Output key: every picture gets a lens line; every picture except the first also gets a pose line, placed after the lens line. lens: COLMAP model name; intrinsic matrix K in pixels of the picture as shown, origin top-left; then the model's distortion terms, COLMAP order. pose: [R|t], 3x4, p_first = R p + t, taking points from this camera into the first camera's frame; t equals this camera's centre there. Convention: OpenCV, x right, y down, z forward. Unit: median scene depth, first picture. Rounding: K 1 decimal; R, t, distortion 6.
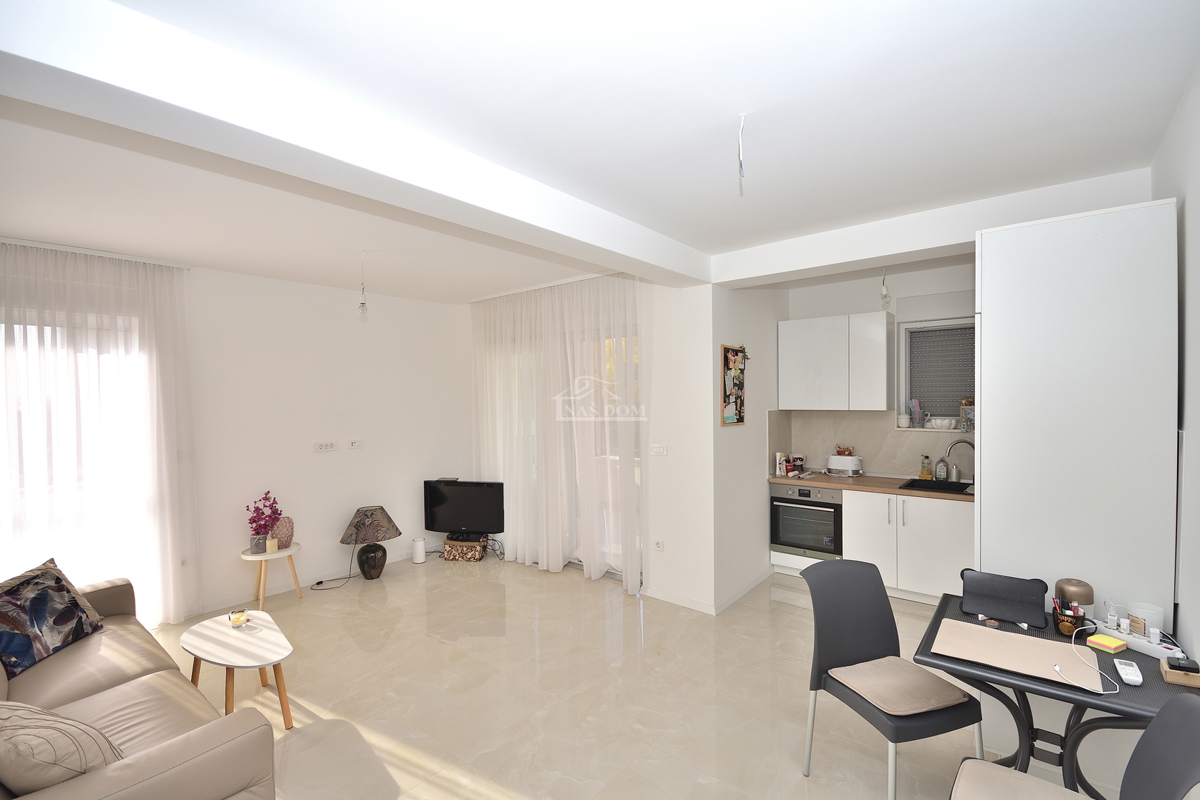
lens RADIAL K [[530.8, 0, 600.0], [0, 530.8, 400.0], [0, 0, 1]] dist [0.021531, -0.017621]
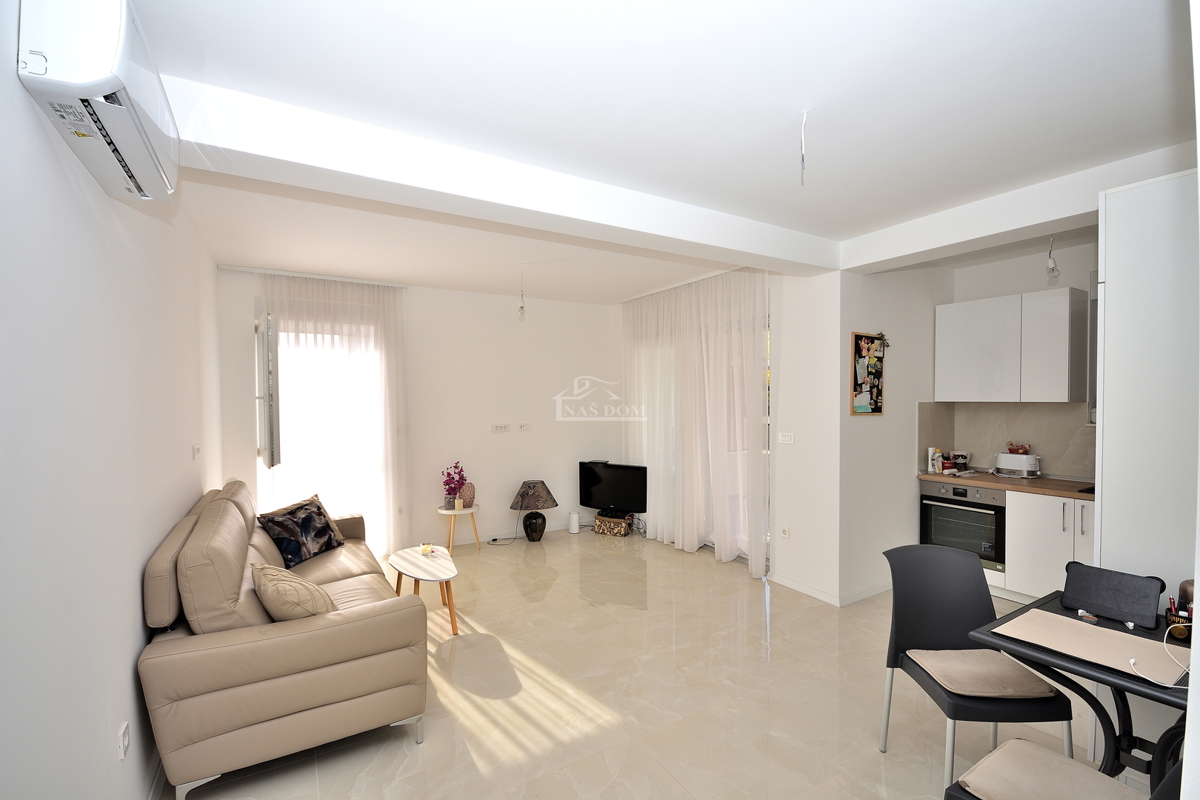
lens RADIAL K [[530.8, 0, 600.0], [0, 530.8, 400.0], [0, 0, 1]] dist [0.021531, -0.017621]
pose [[0.942597, 0.009309, -0.333802, 0.118272], [-0.009231, 0.999956, 0.001821, 0.023058], [0.333804, 0.001365, 0.942641, -0.072737]]
